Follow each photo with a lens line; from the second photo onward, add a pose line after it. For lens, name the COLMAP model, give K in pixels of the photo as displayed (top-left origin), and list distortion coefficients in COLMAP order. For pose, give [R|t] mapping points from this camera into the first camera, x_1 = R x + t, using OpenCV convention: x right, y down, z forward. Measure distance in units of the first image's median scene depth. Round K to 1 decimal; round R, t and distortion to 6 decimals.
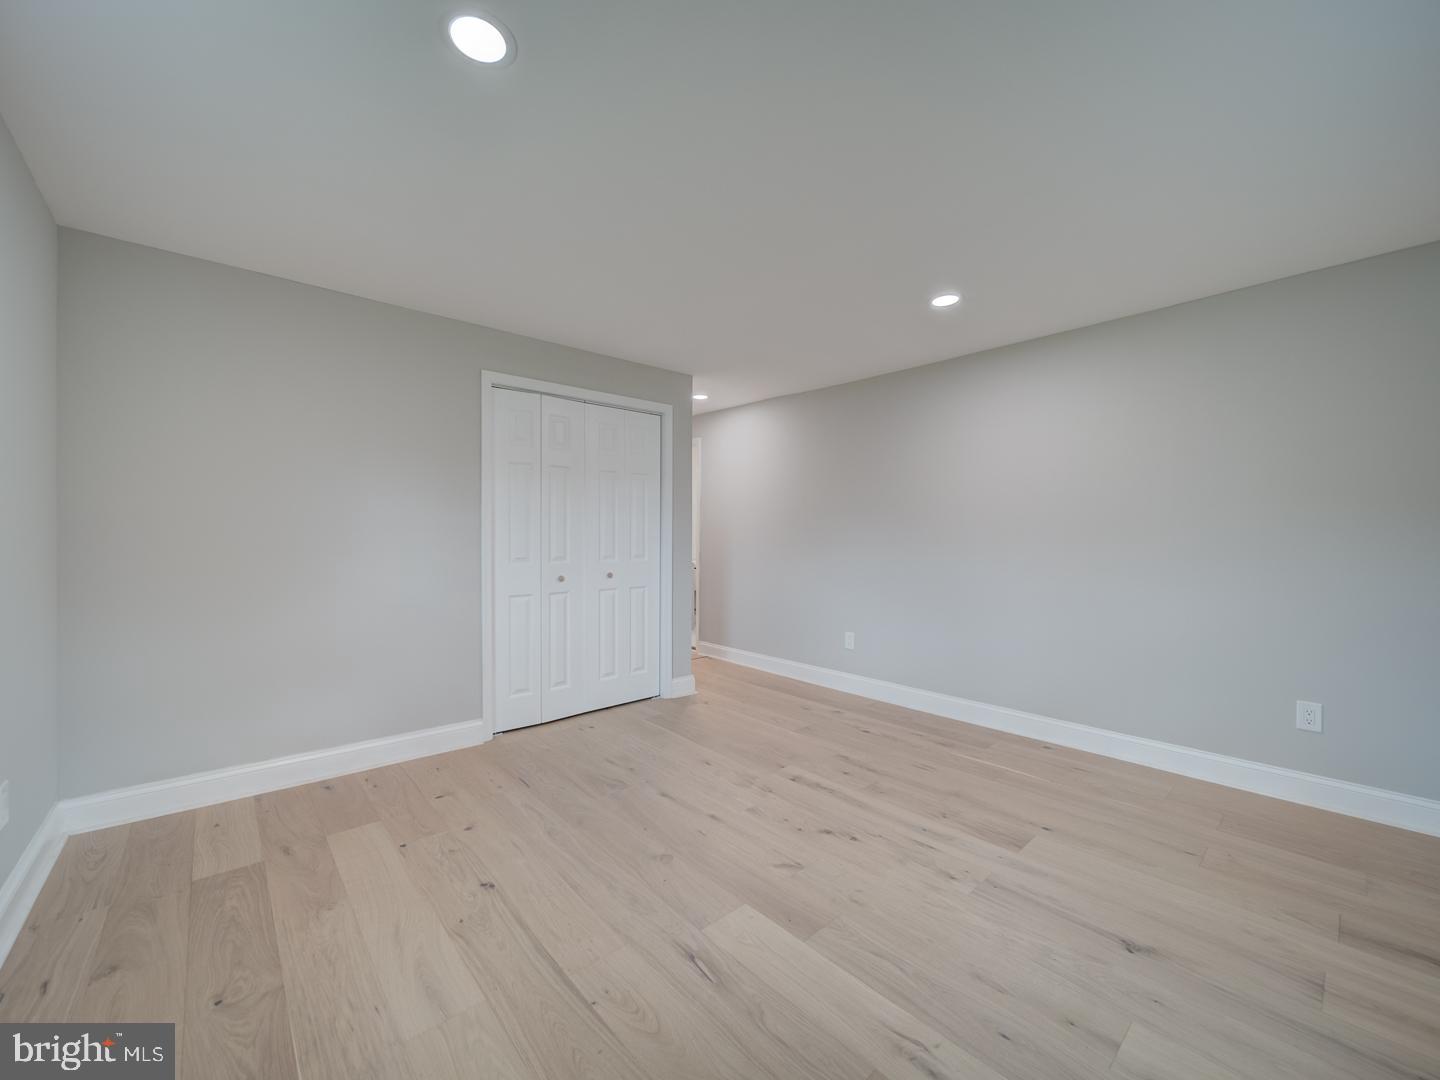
lens RADIAL K [[565.3, 0, 723.0], [0, 565.3, 541.0], [0, 0, 1]] dist [0.000288, -0.000695]
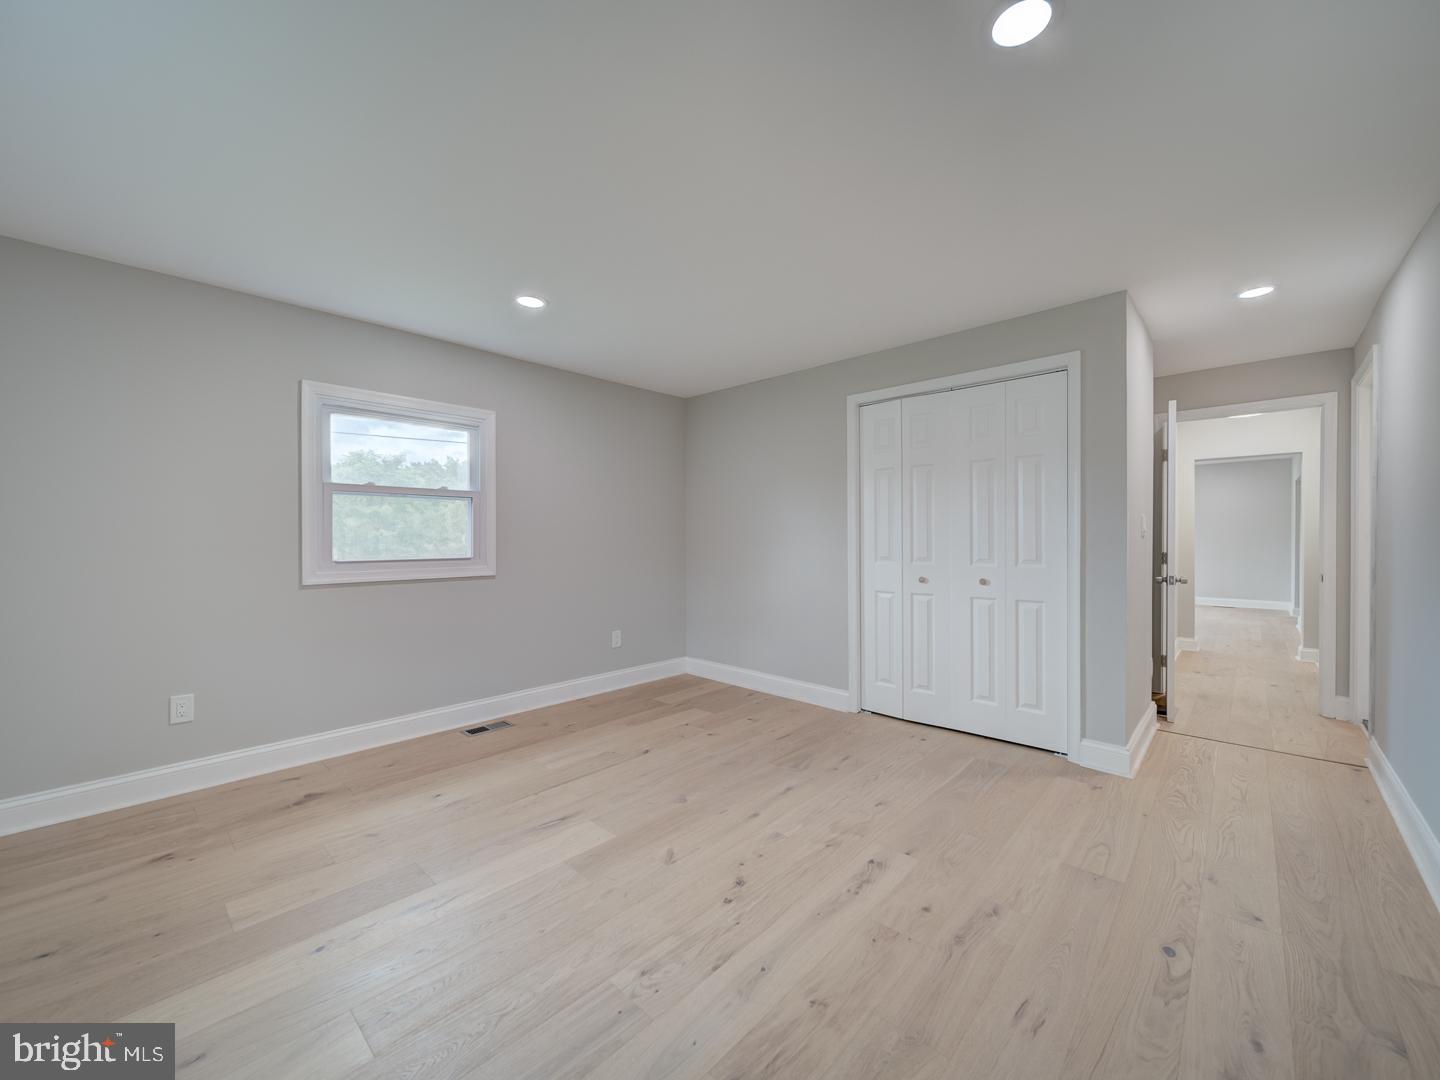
lens RADIAL K [[565.7, 0, 725.2], [0, 565.7, 539.0], [0, 0, 1]] dist [-0.002672, -0.000385]
pose [[0.100100, -0.000580, -0.994977, 0.786343], [-0.004367, 0.999990, -0.001023, -0.001870], [0.994968, 0.004447, 0.100096, 0.678677]]
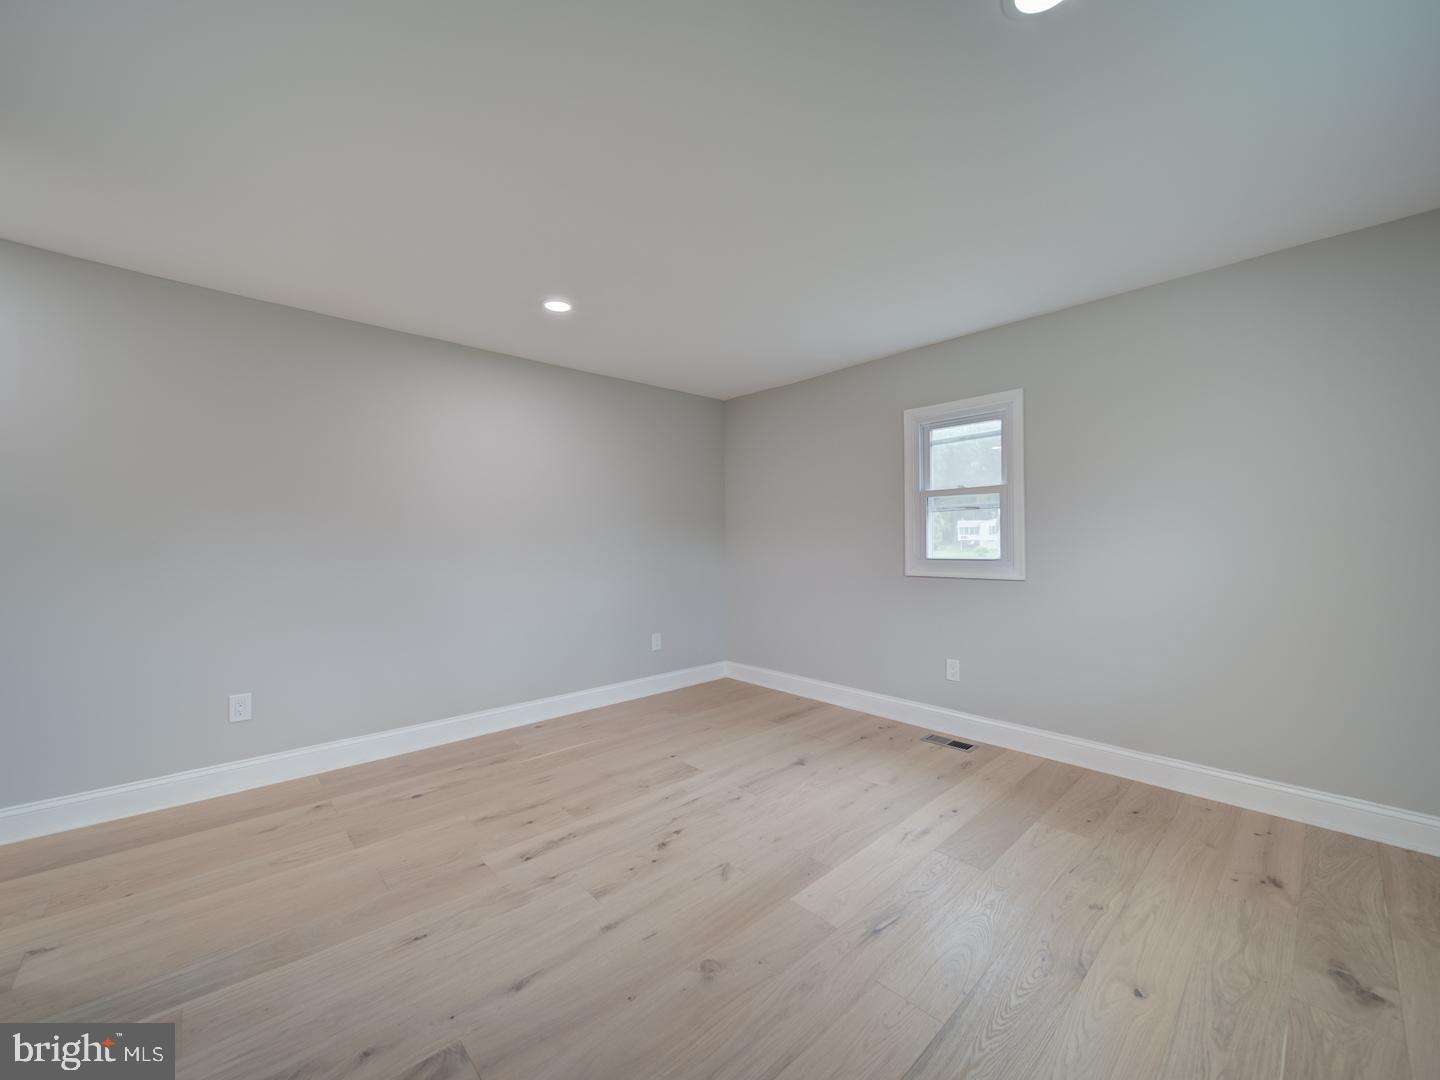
lens RADIAL K [[565.3, 0, 723.0], [0, 565.3, 541.0], [0, 0, 1]] dist [0.000288, -0.000695]
pose [[-0.021471, -0.002885, 0.999765, -0.594780], [0.011653, 0.999927, 0.003136, -0.004337], [-0.999702, 0.011717, -0.021436, 0.694908]]
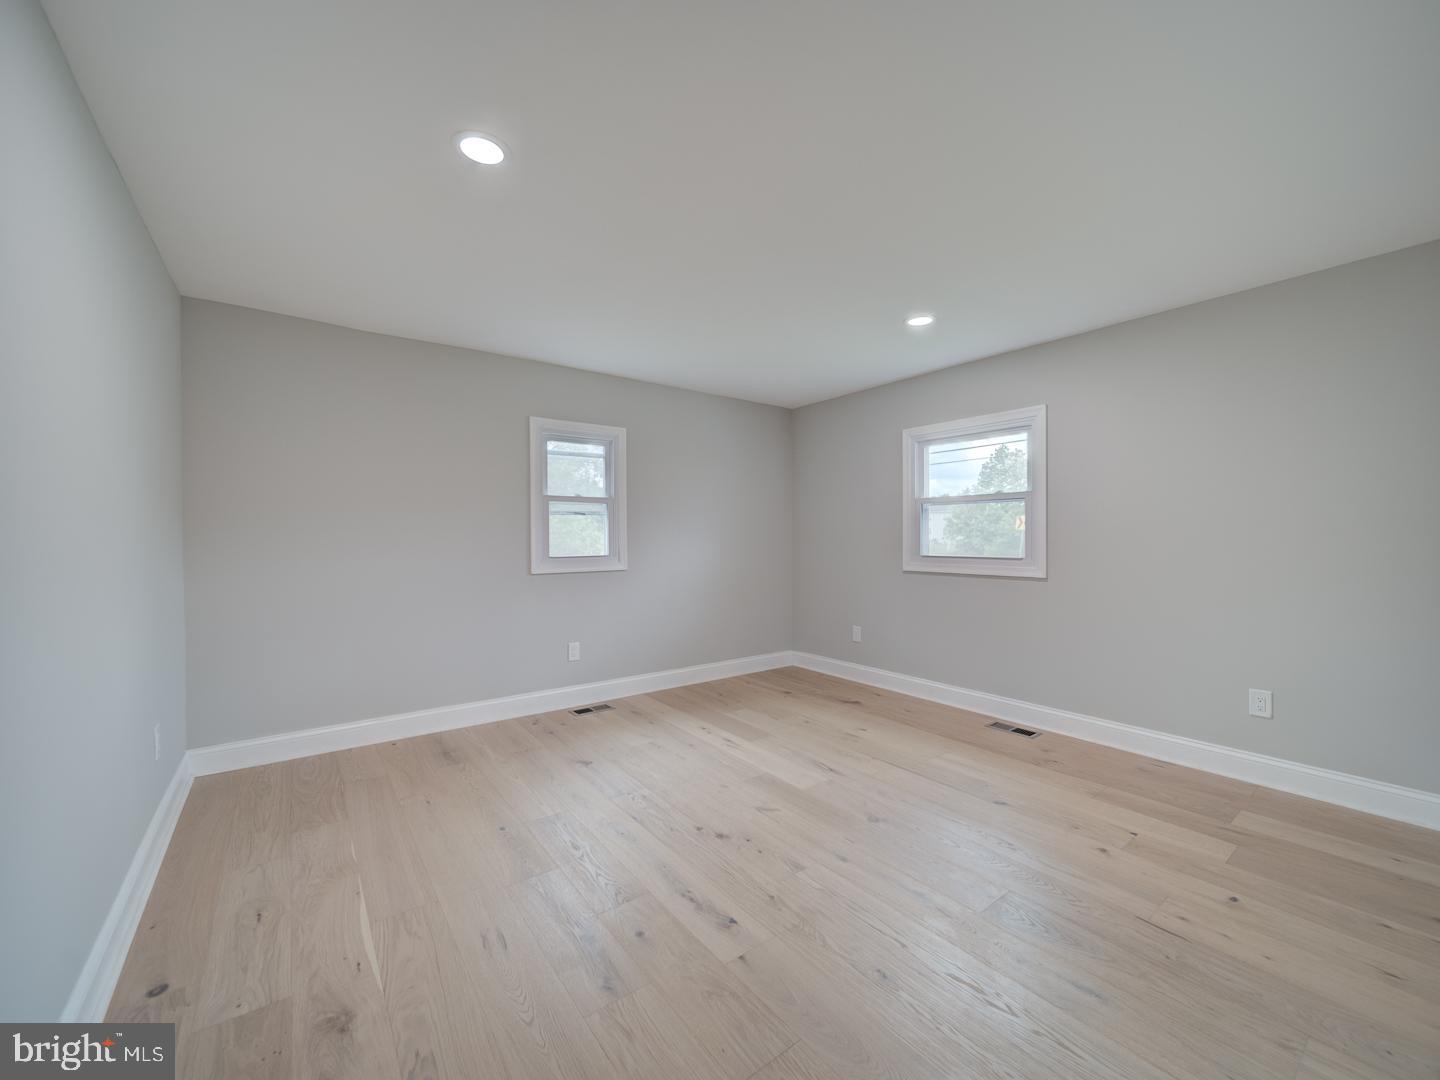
lens RADIAL K [[565.3, 0, 723.0], [0, 565.3, 541.0], [0, 0, 1]] dist [0.000288, -0.000695]
pose [[-0.996748, -0.000889, 0.080582, 0.078339], [-0.000049, 0.999946, 0.010422, -0.009753], [-0.080587, 0.010384, -0.996693, 1.510761]]
